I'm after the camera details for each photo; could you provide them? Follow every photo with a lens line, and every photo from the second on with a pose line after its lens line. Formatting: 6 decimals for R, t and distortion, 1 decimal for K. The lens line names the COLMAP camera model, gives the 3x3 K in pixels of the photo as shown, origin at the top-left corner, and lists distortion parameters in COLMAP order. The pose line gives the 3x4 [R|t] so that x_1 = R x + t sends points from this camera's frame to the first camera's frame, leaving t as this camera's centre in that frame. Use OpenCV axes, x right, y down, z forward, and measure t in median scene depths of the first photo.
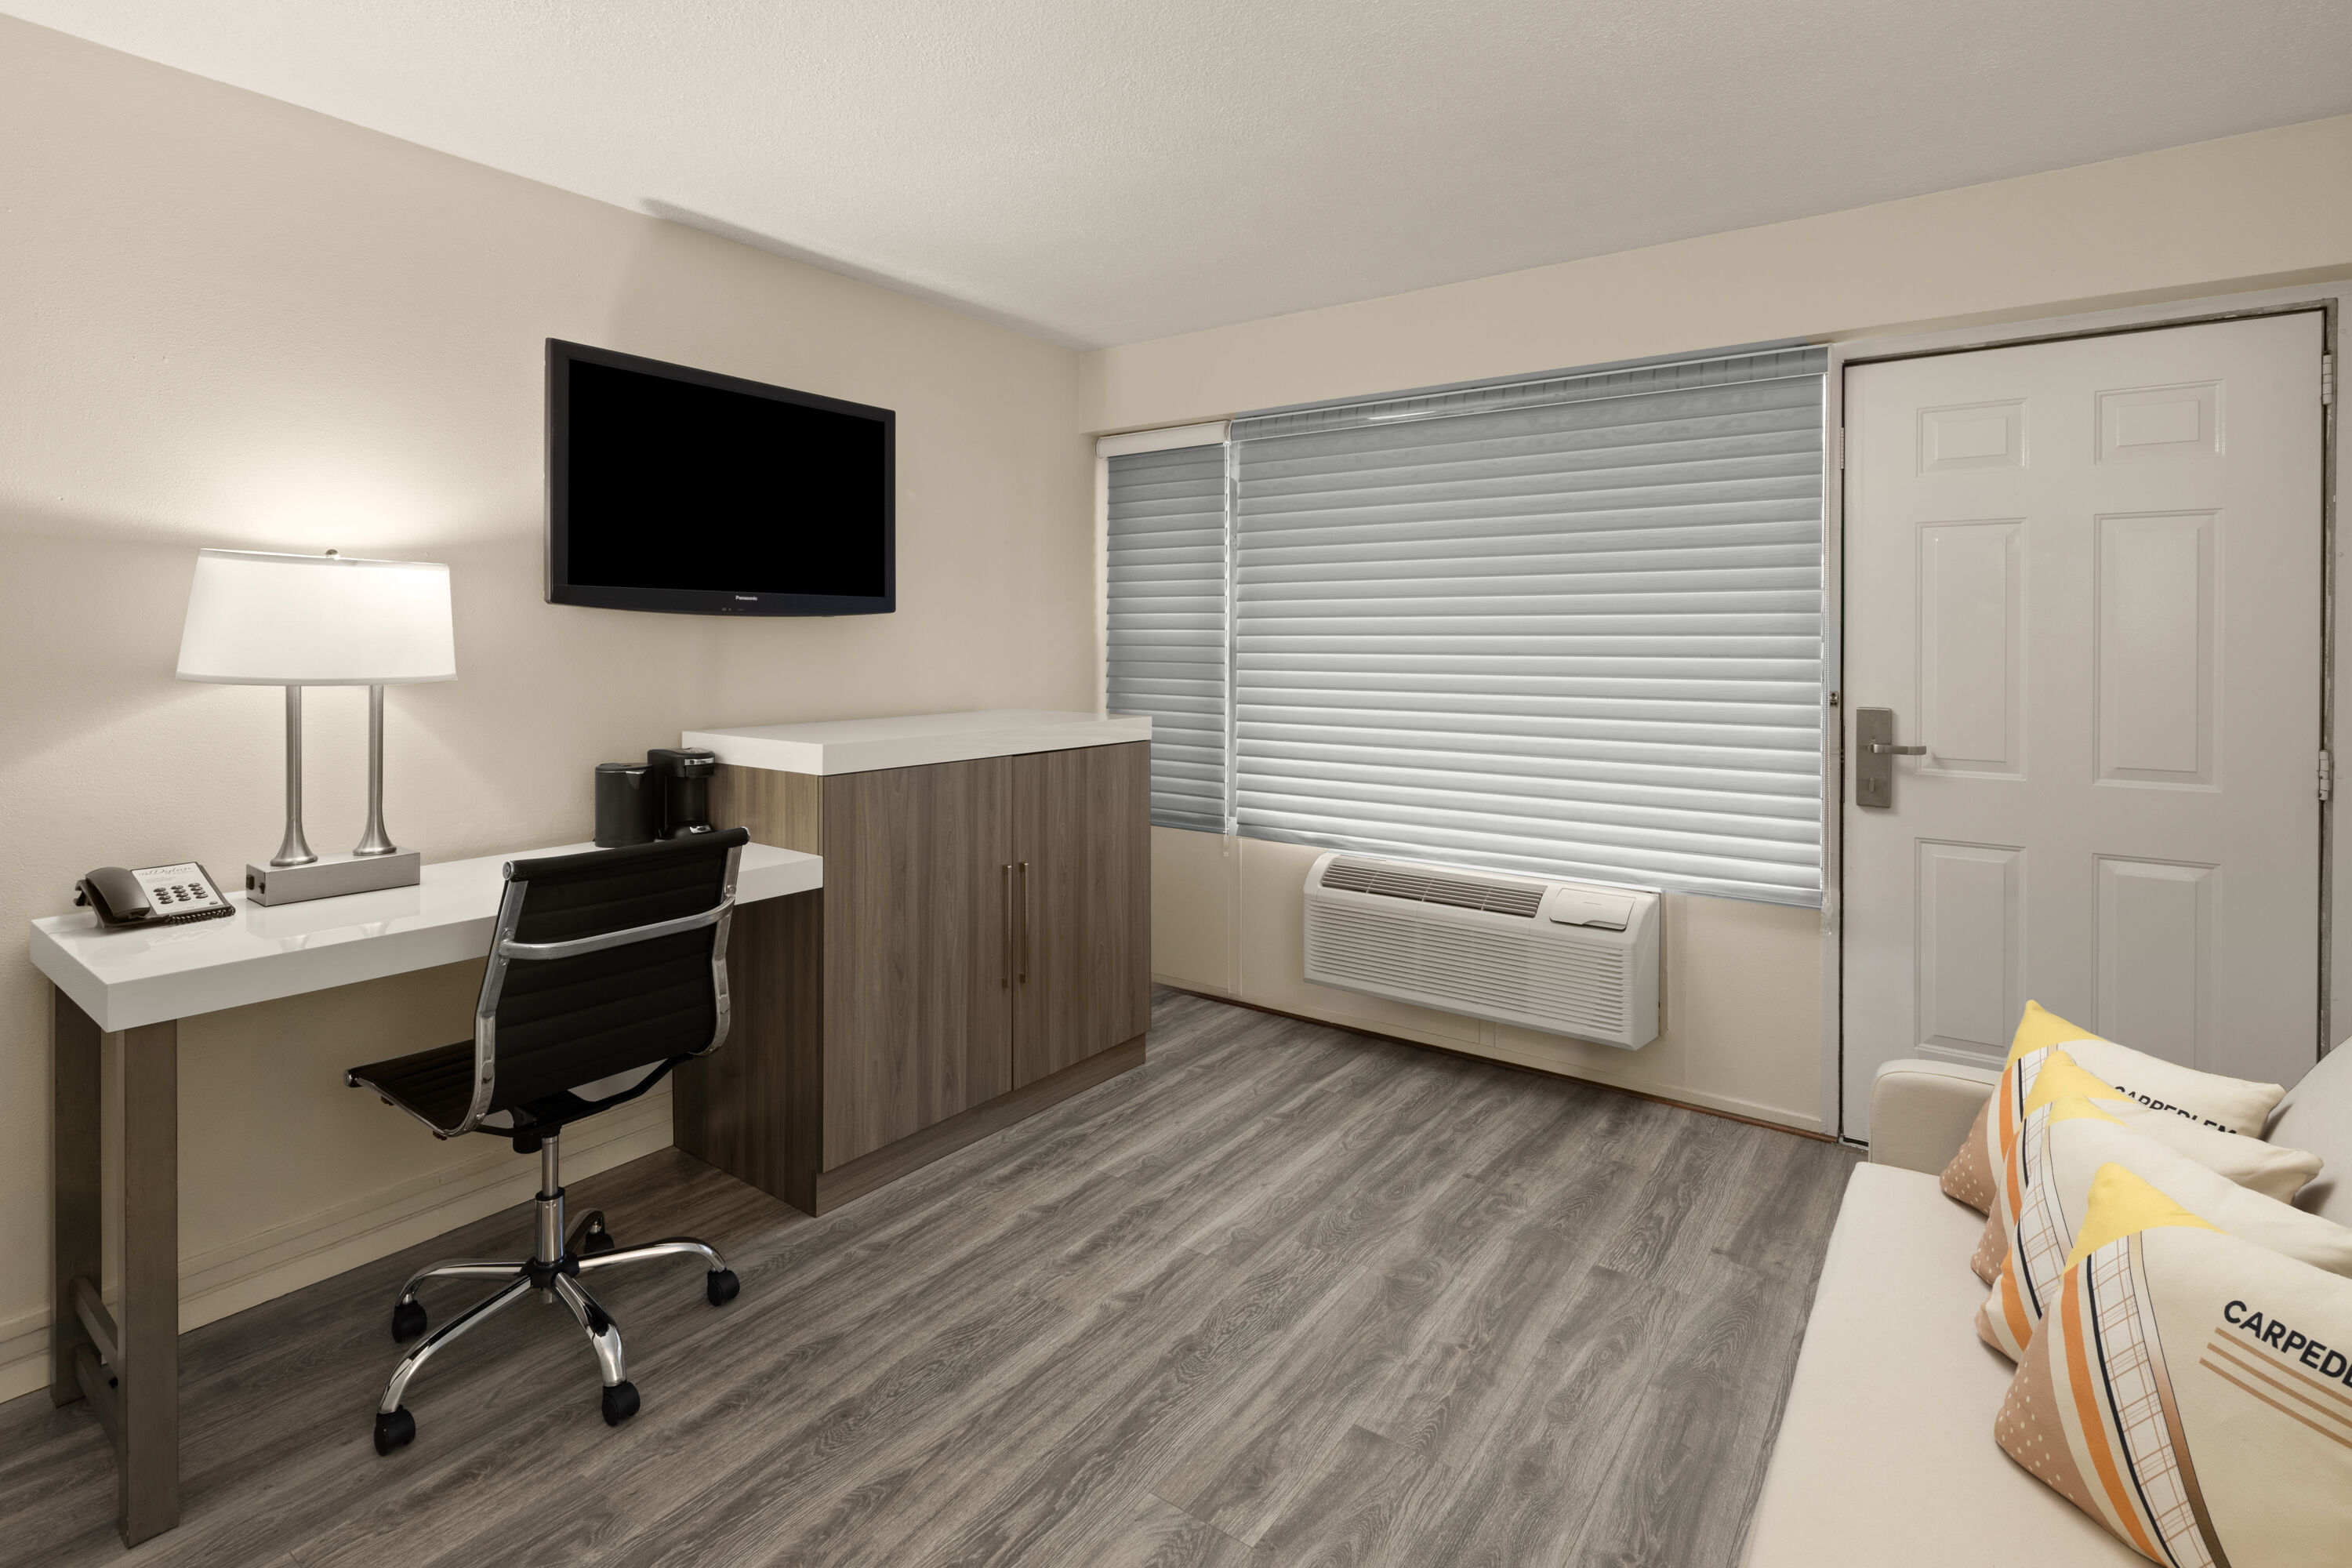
lens RADIAL K [[1122.4, 0, 1150.5], [0, 1122.4, 646.0], [0, 0, 1]] dist [0.008187, -0.001036]
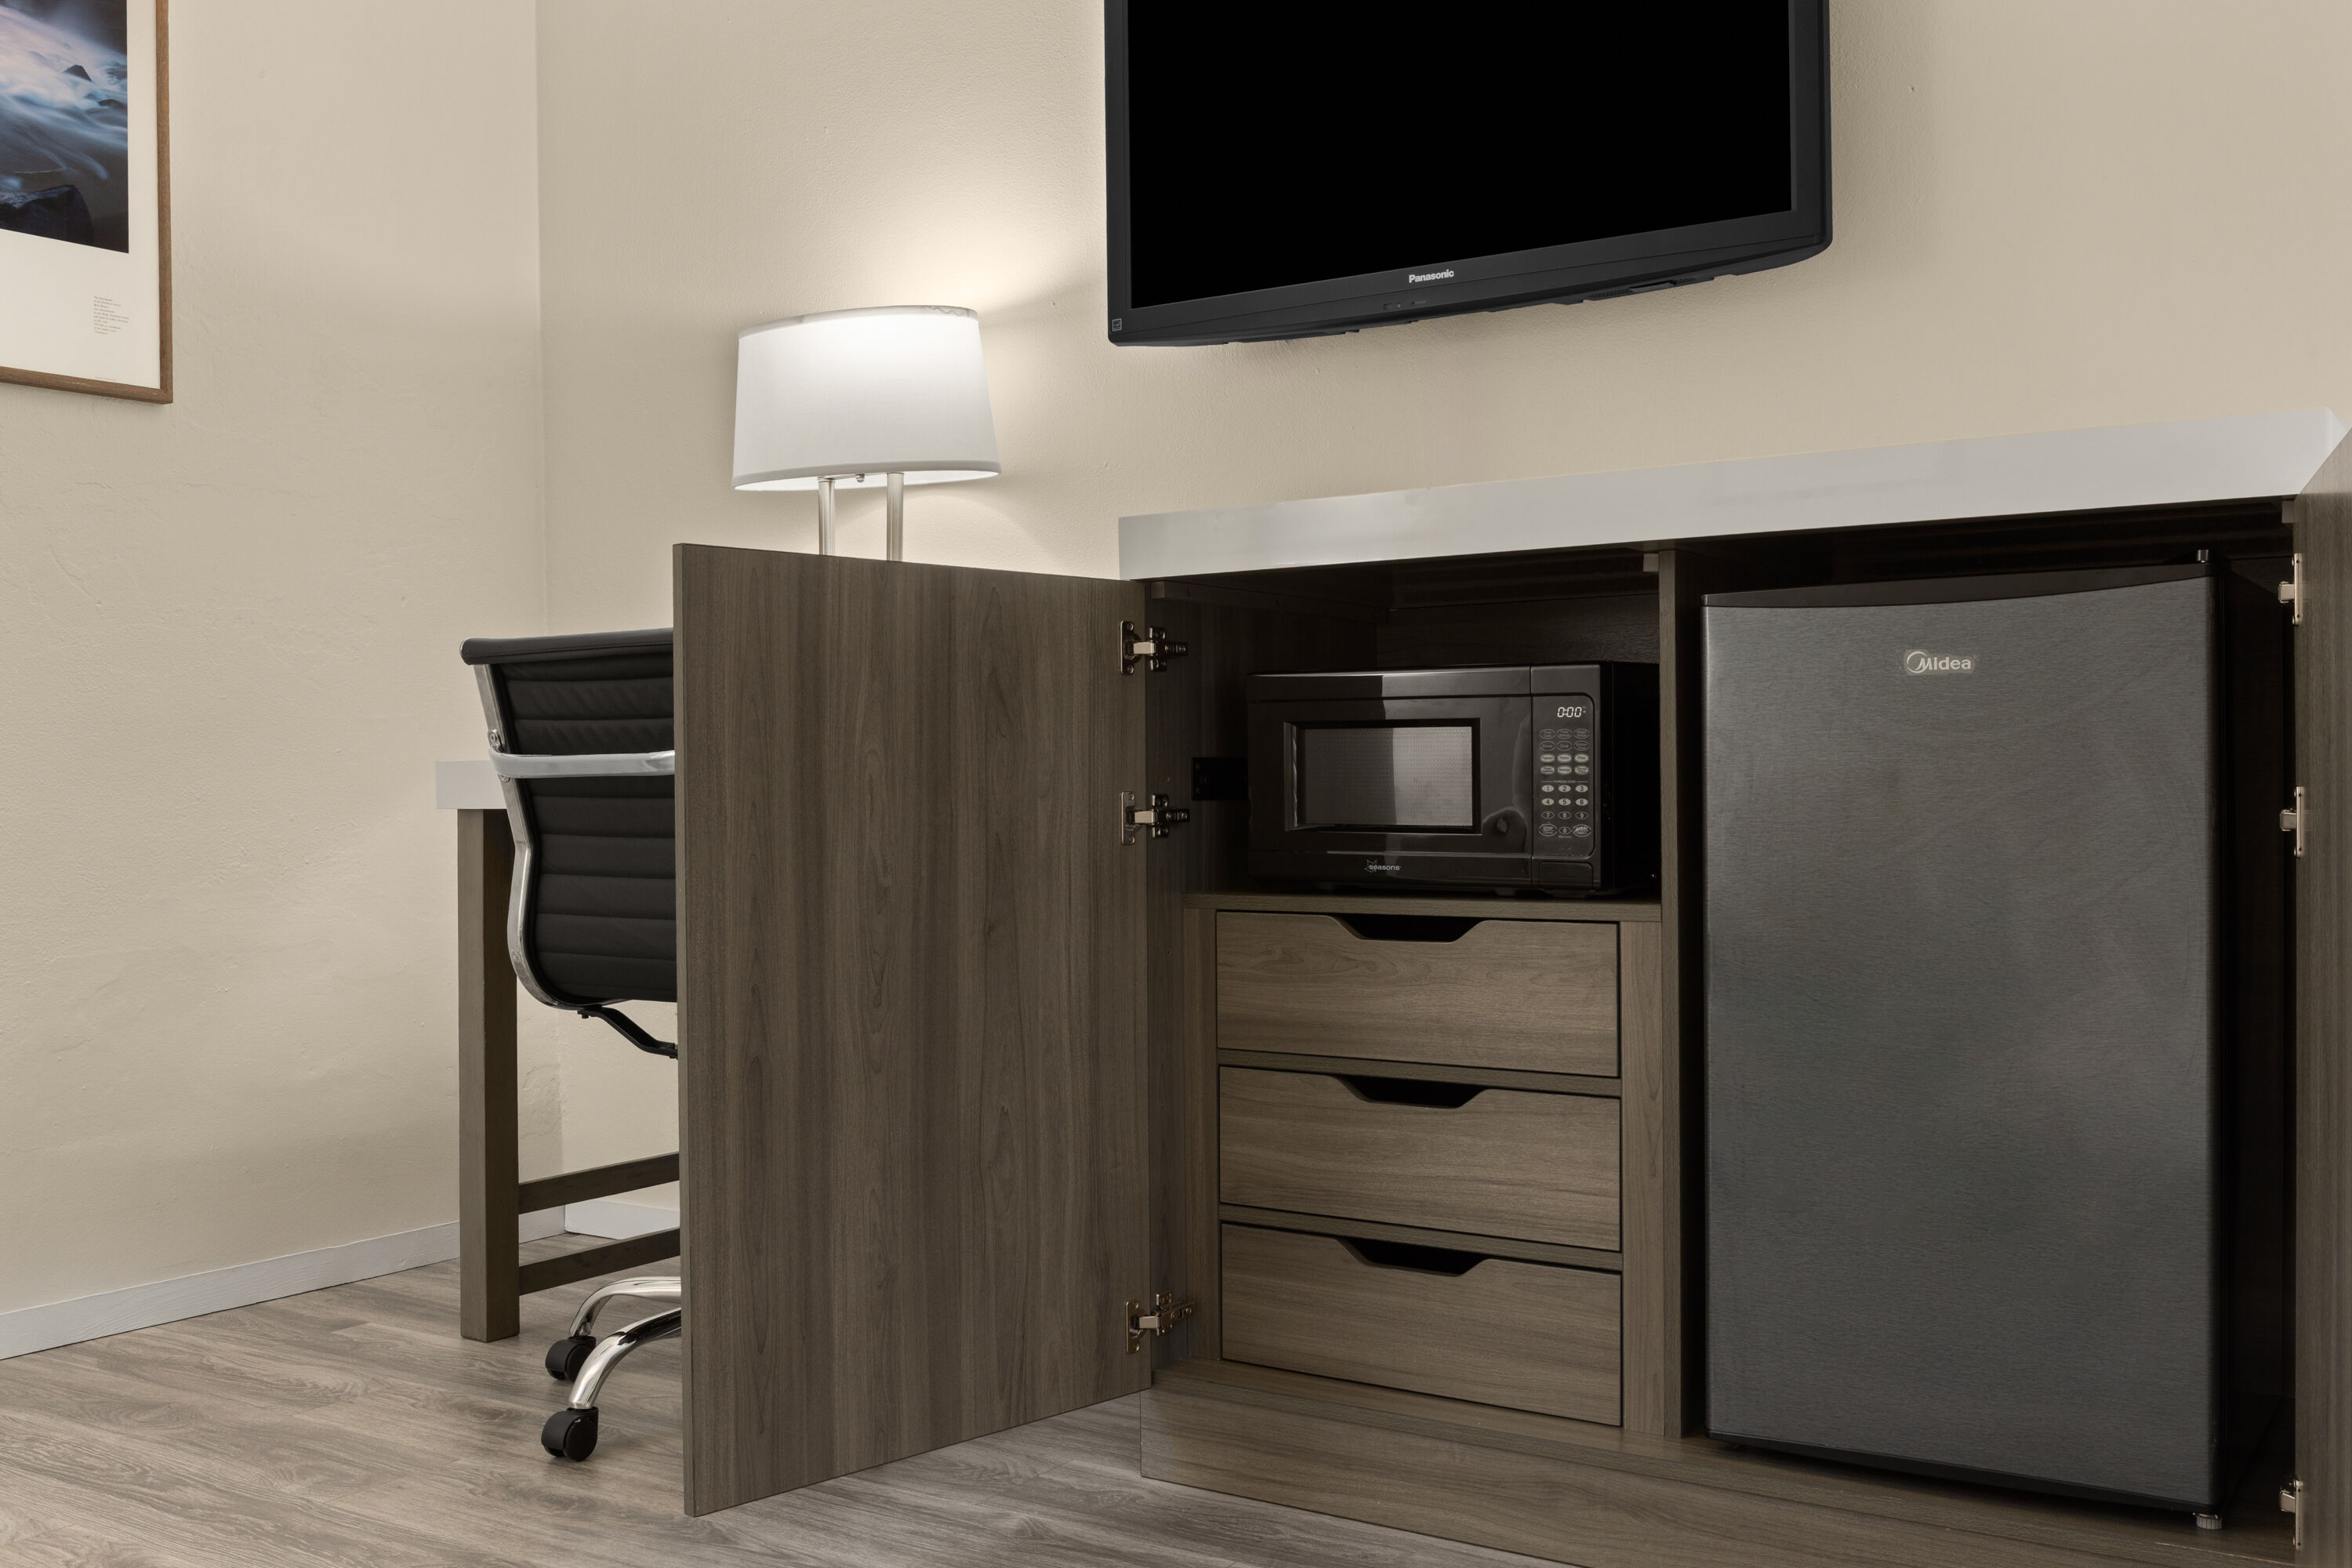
lens RADIAL K [[2160.9, 0, 1161.3], [0, 2160.9, 778.7], [0, 0, 1]] dist [-0.027461, 0.000000]
pose [[0.080332, 0.005416, -0.996753, 0.691466], [0.003520, 0.999977, 0.005718, 0.207139], [0.996762, -0.003968, 0.080311, 0.994448]]
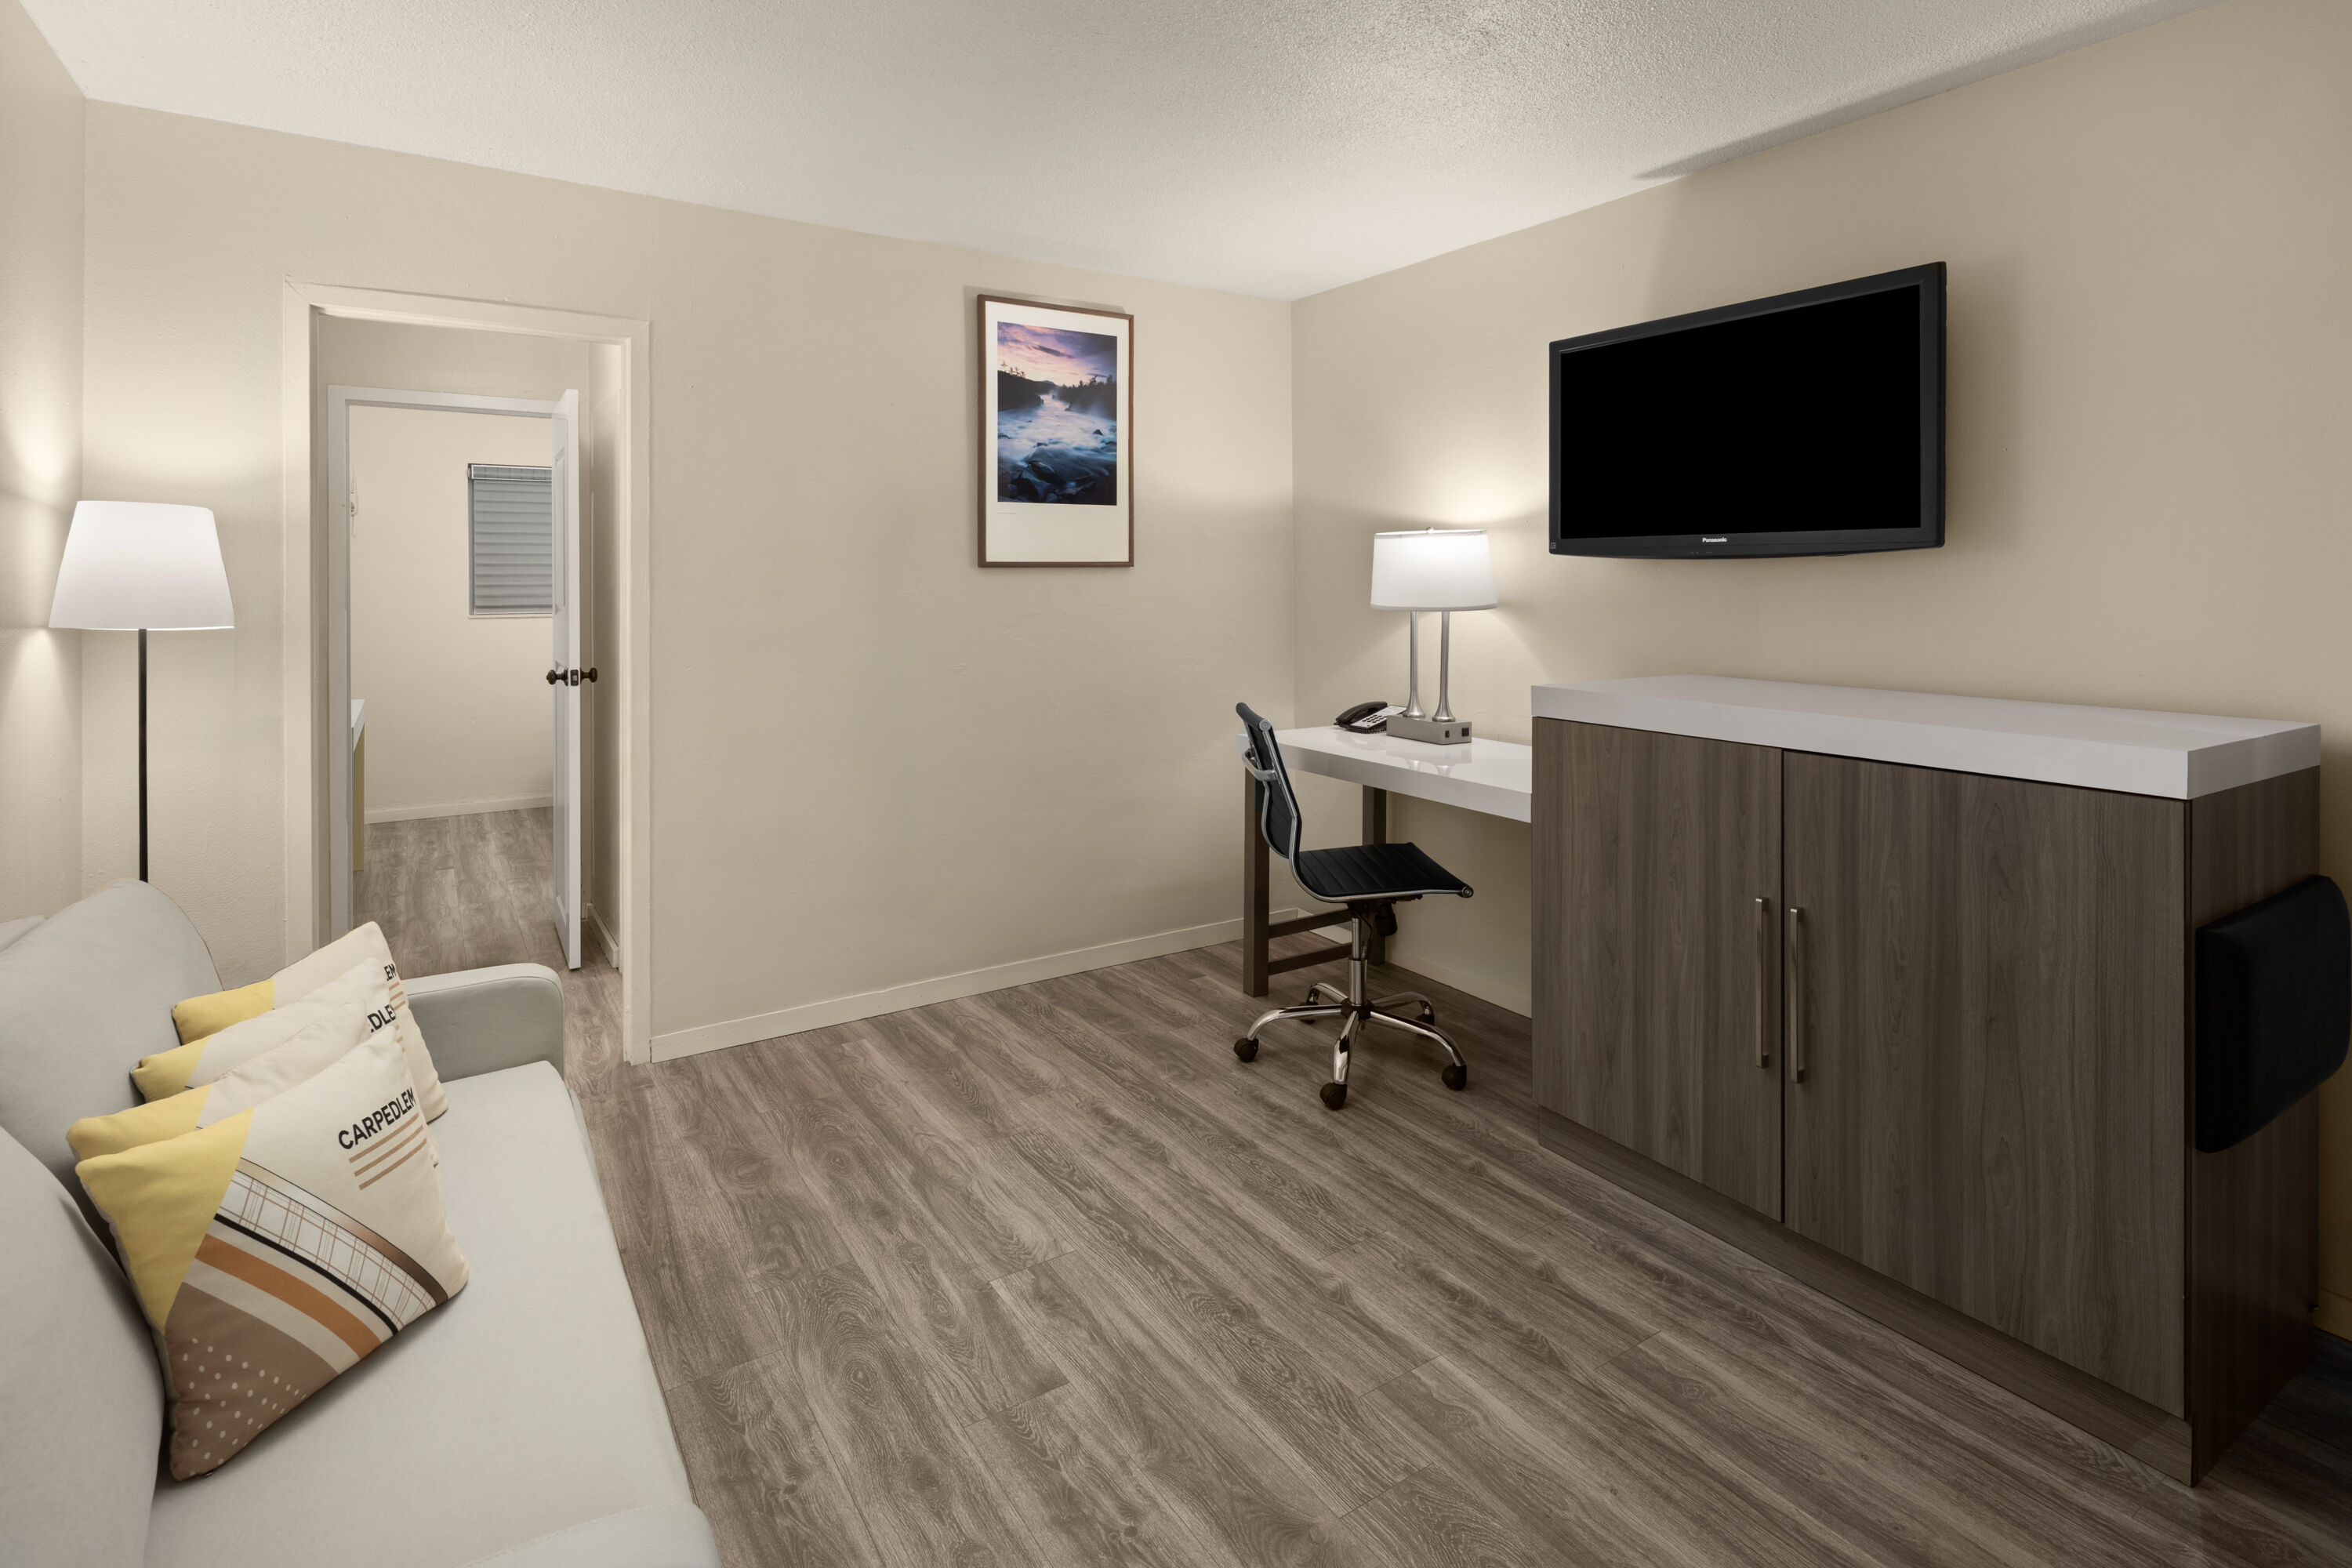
lens RADIAL K [[1122.4, 0, 1189.4], [0, 1122.4, 583.2], [0, 0, 1]] dist [0.008187, -0.001036]
pose [[-0.316945, 0.003303, -0.948438, 0.832447], [-0.008319, 0.999946, 0.006262, -0.010737], [0.948407, 0.009875, -0.316901, 1.084169]]
